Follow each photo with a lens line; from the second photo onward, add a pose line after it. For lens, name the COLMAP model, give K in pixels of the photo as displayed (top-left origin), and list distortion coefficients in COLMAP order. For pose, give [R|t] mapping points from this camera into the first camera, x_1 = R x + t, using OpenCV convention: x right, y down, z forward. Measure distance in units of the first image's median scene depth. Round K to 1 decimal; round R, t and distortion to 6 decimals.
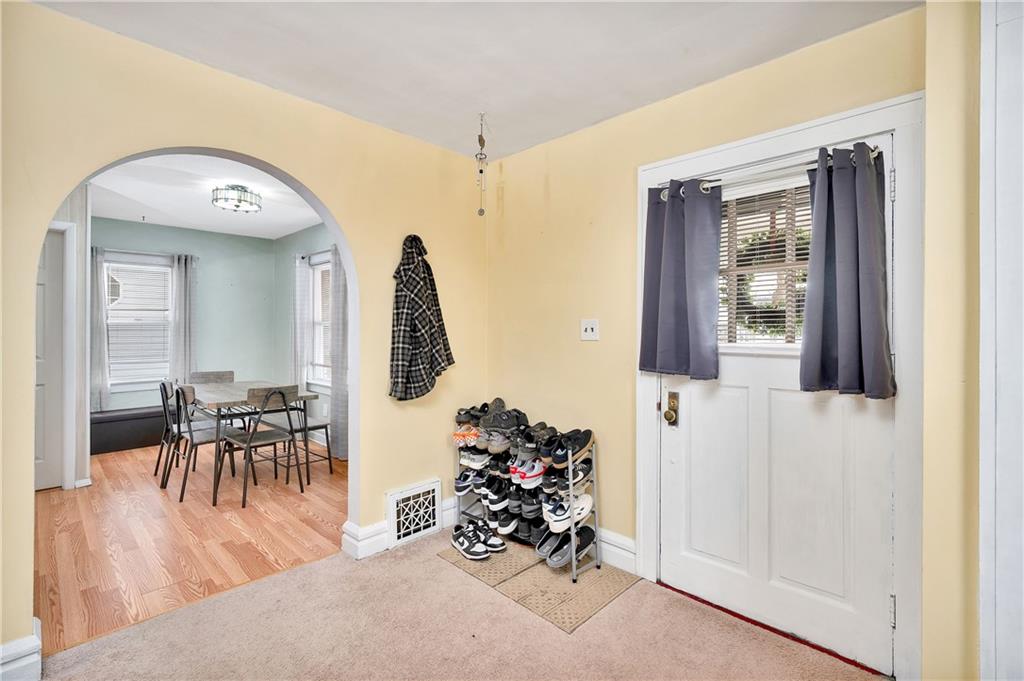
lens RADIAL K [[463.5, 0, 509.3], [0, 463.5, 329.2], [0, 0, 1]] dist [-0.000105, 0.000063]
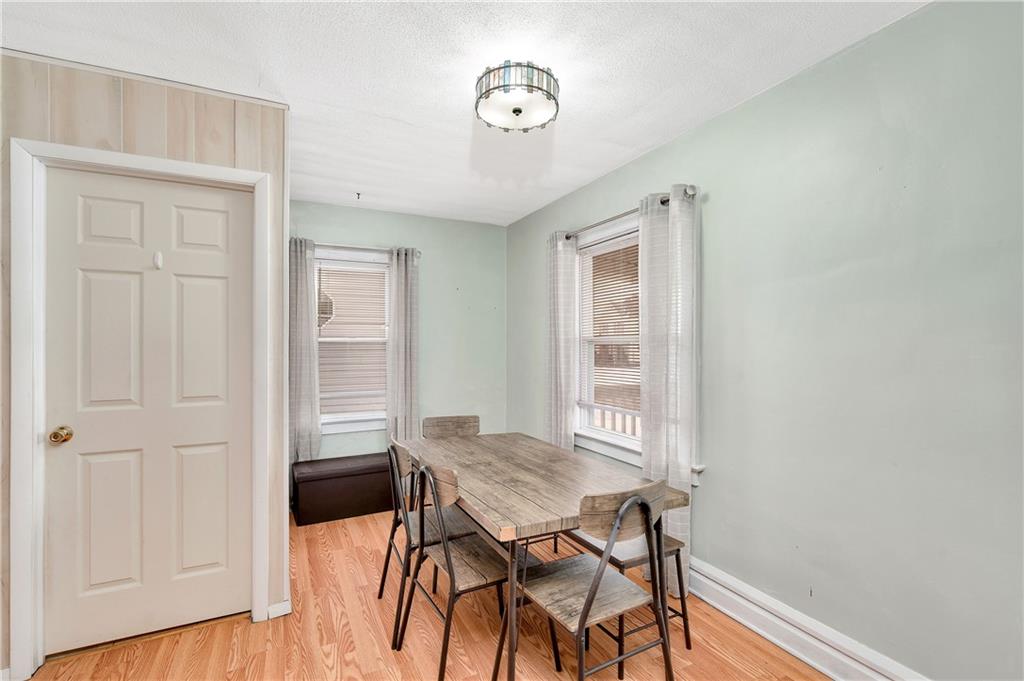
lens RADIAL K [[450.8, 0, 513.0], [0, 450.8, 345.6], [0, 0, 1]] dist [-0.001476, -0.000426]
pose [[0.948944, -0.005180, -0.315401, -0.337295], [0.003661, 0.999979, -0.005409, -0.002418], [0.315423, 0.003978, 0.948943, 0.407093]]
